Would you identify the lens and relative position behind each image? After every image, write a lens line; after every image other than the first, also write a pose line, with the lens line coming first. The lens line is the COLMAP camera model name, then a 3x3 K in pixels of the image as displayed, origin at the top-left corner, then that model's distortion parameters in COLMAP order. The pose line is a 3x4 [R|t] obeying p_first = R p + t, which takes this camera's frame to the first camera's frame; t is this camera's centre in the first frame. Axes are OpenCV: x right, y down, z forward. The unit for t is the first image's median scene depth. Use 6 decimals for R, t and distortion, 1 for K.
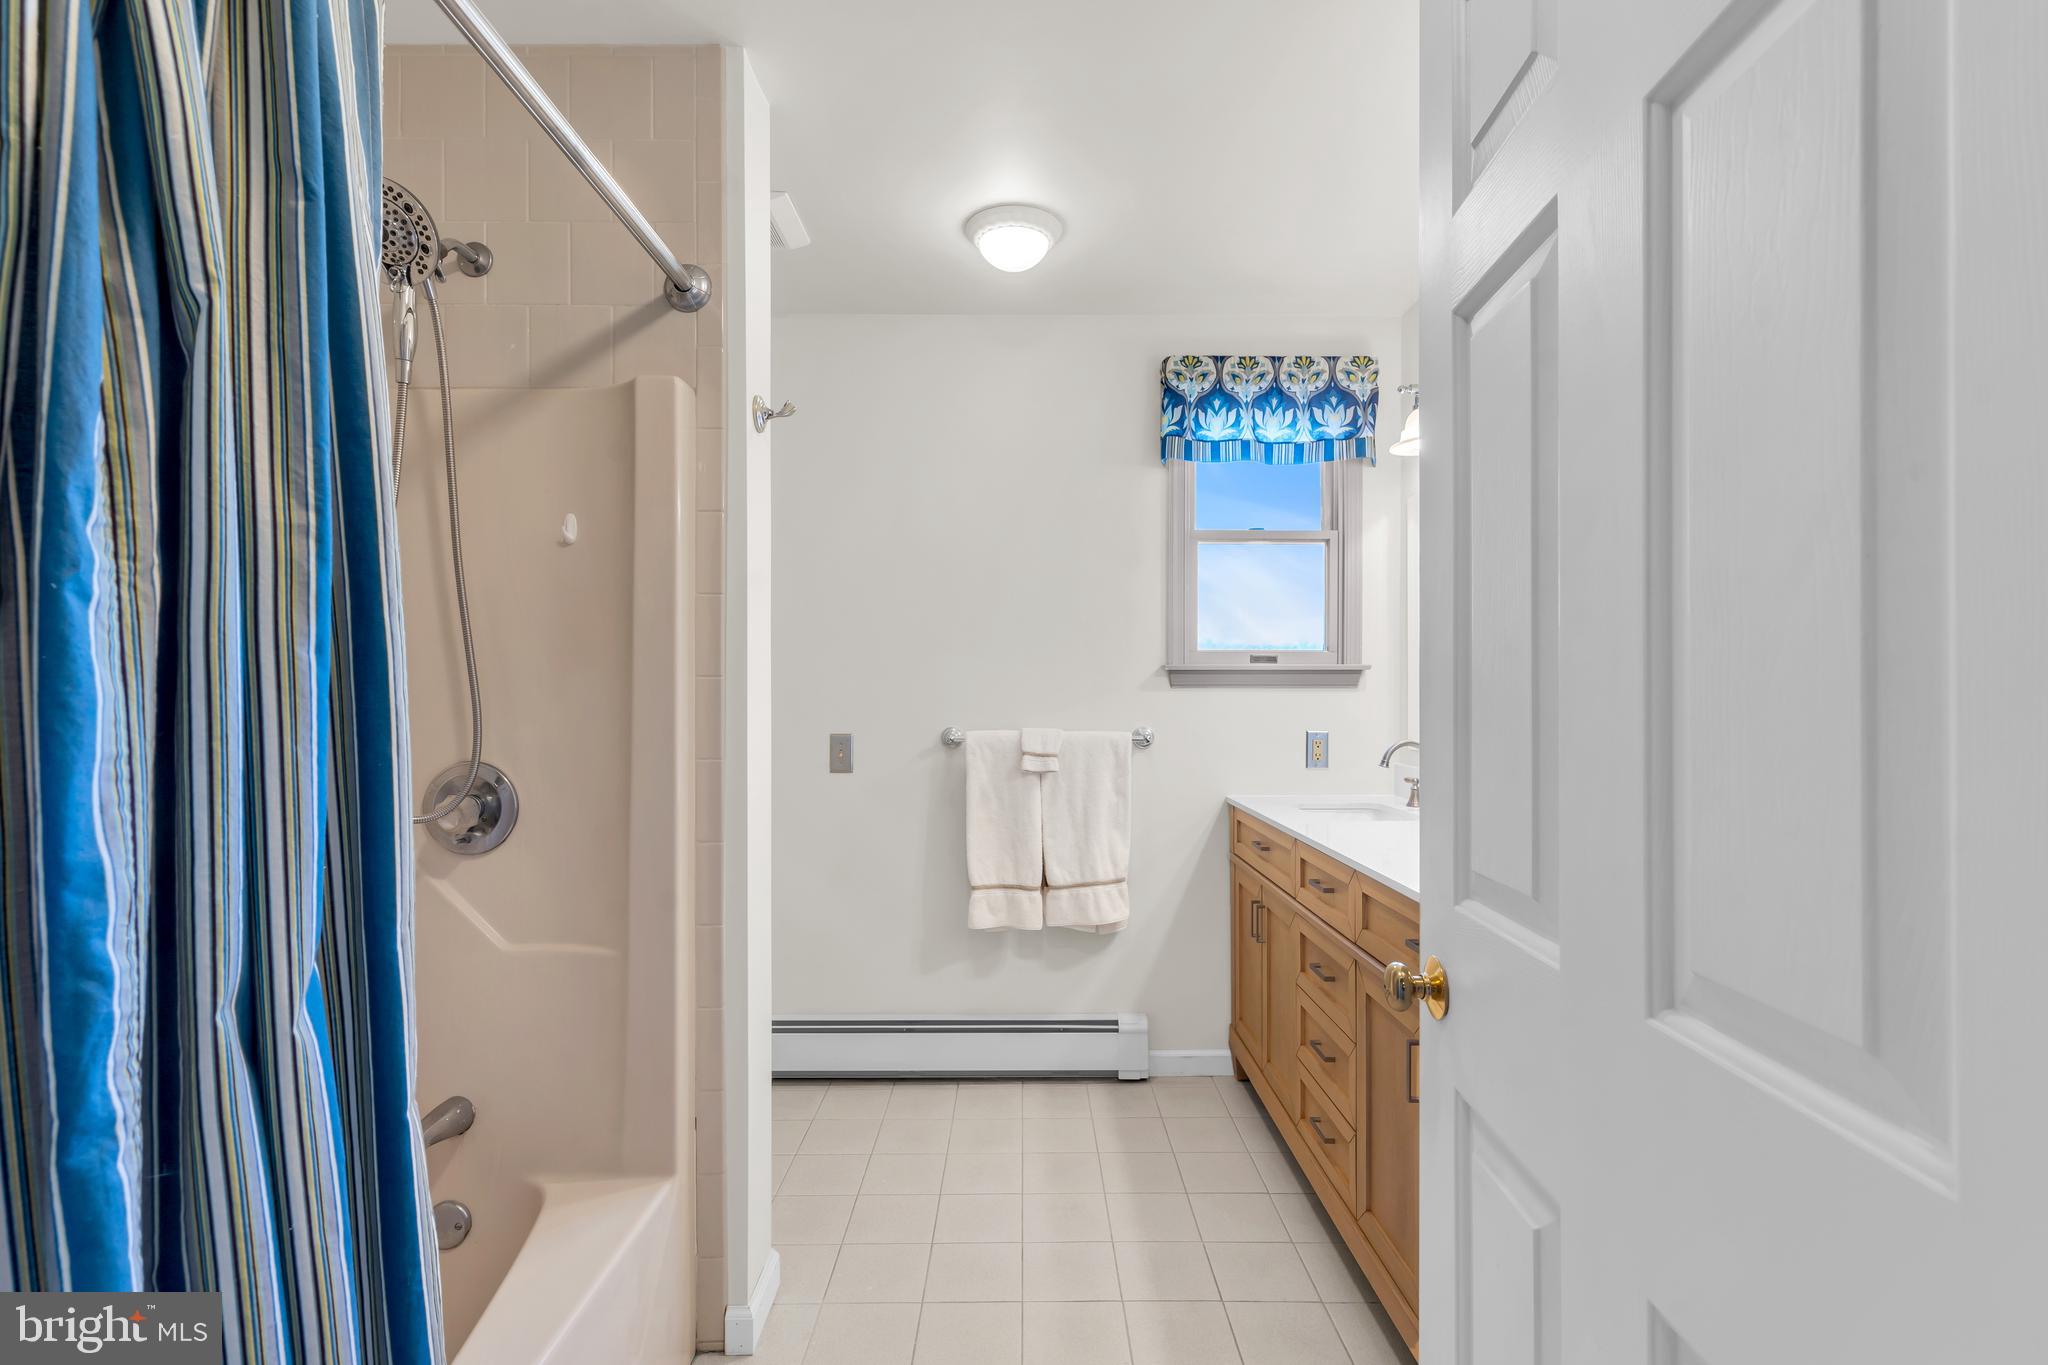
lens RADIAL K [[922.6, 0, 1027.9], [0, 922.6, 686.3], [0, 0, 1]] dist [0.002070, 0.002444]
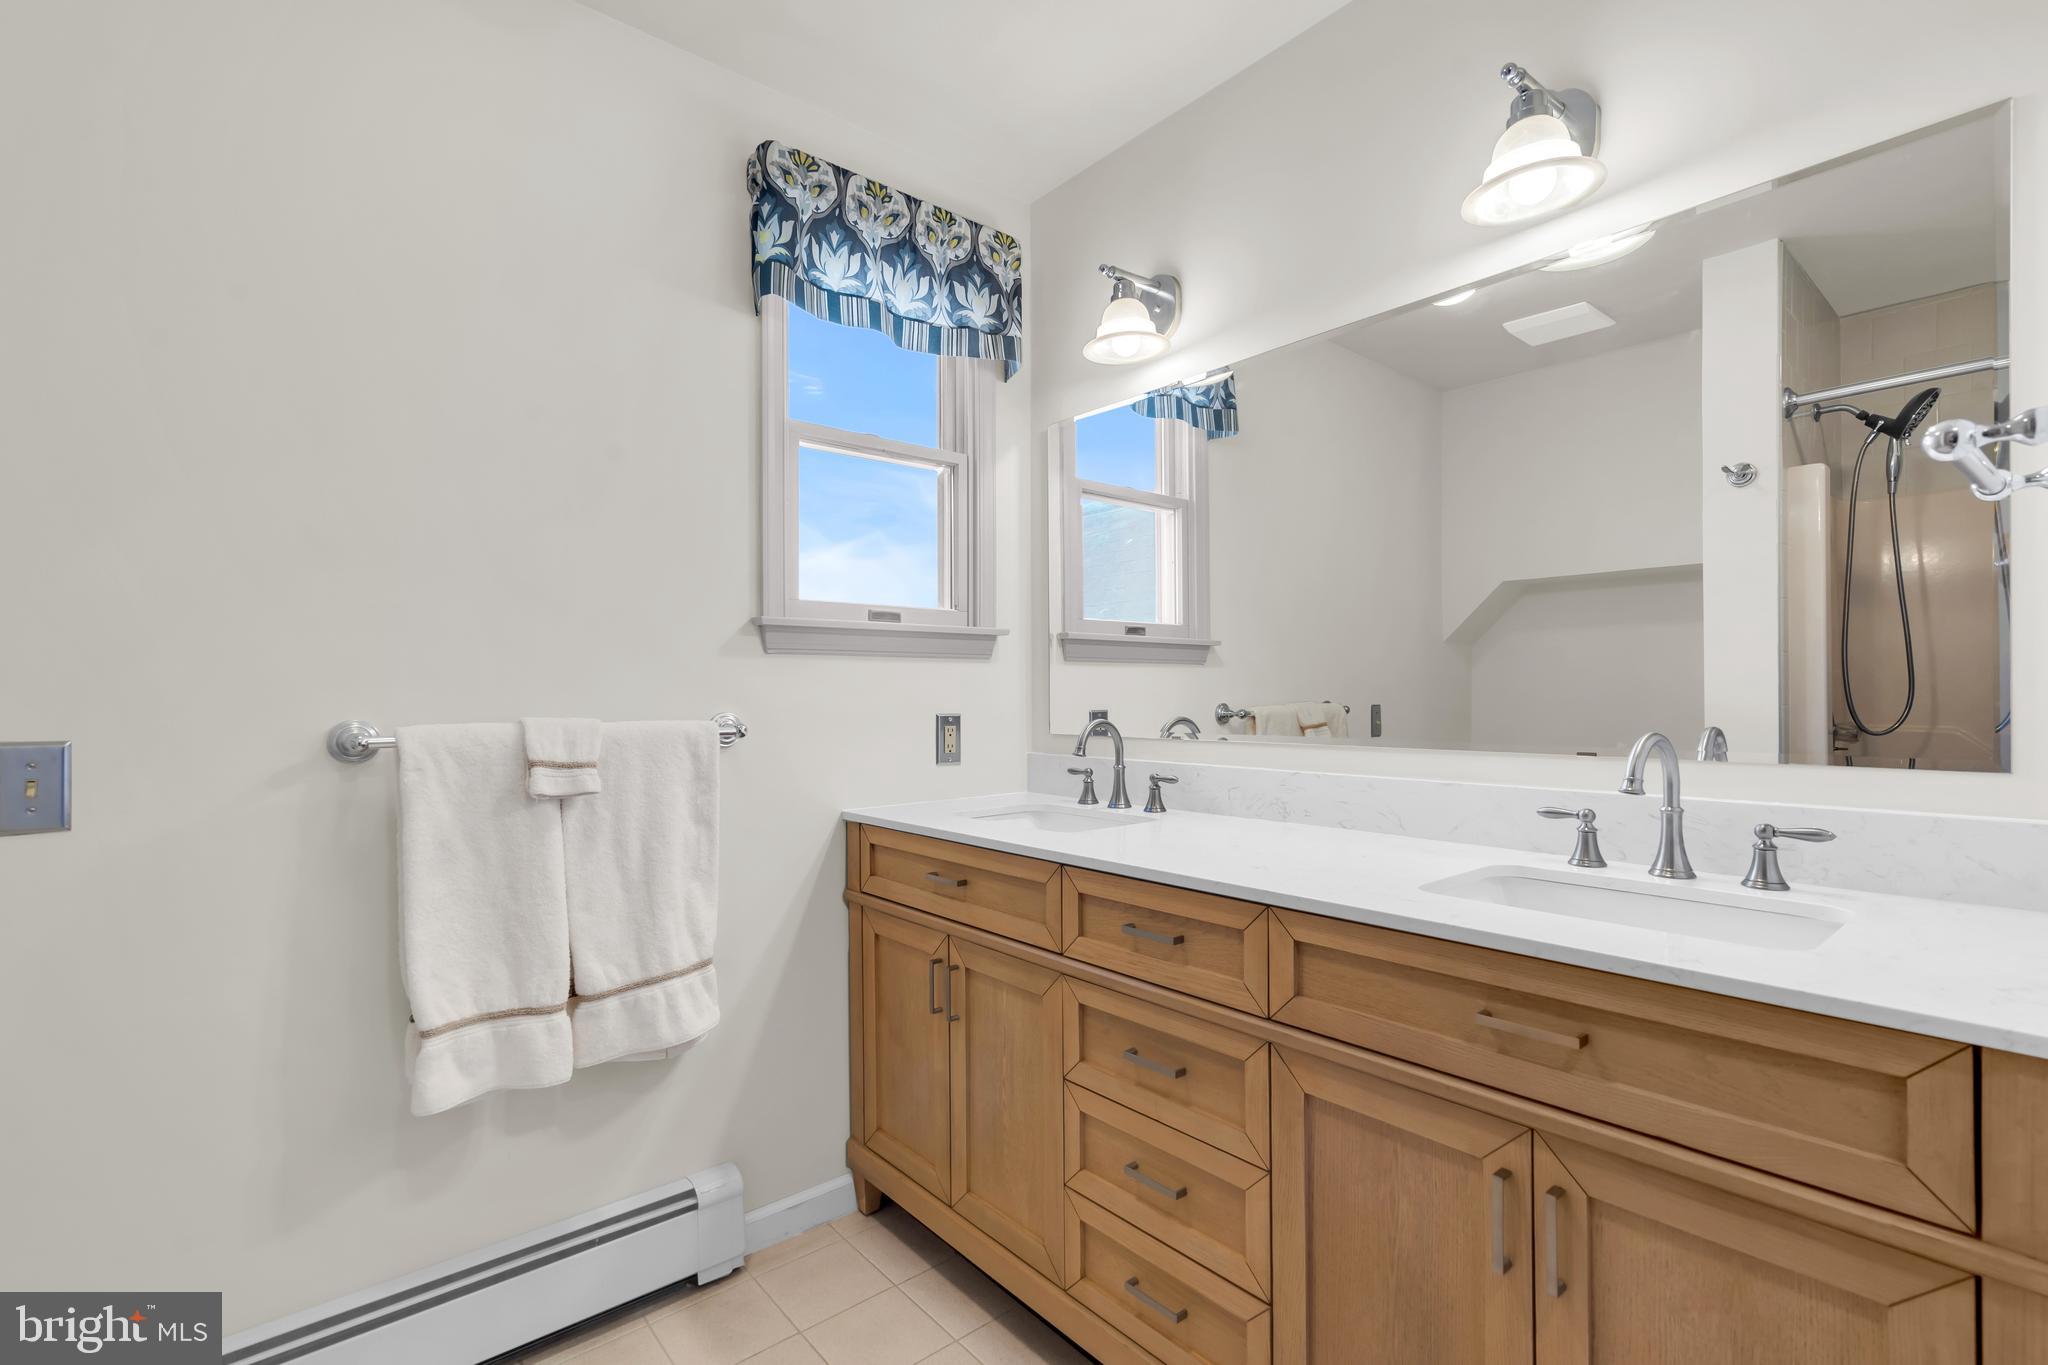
lens RADIAL K [[922.6, 0, 1019.3], [0, 922.6, 690.4], [0, 0, 1]] dist [0.002070, 0.002444]
pose [[0.763440, -0.002213, 0.645875, -0.135068], [-0.002448, 0.999977, 0.006320, 0.024626], [-0.645874, -0.006406, 0.763417, 0.392915]]
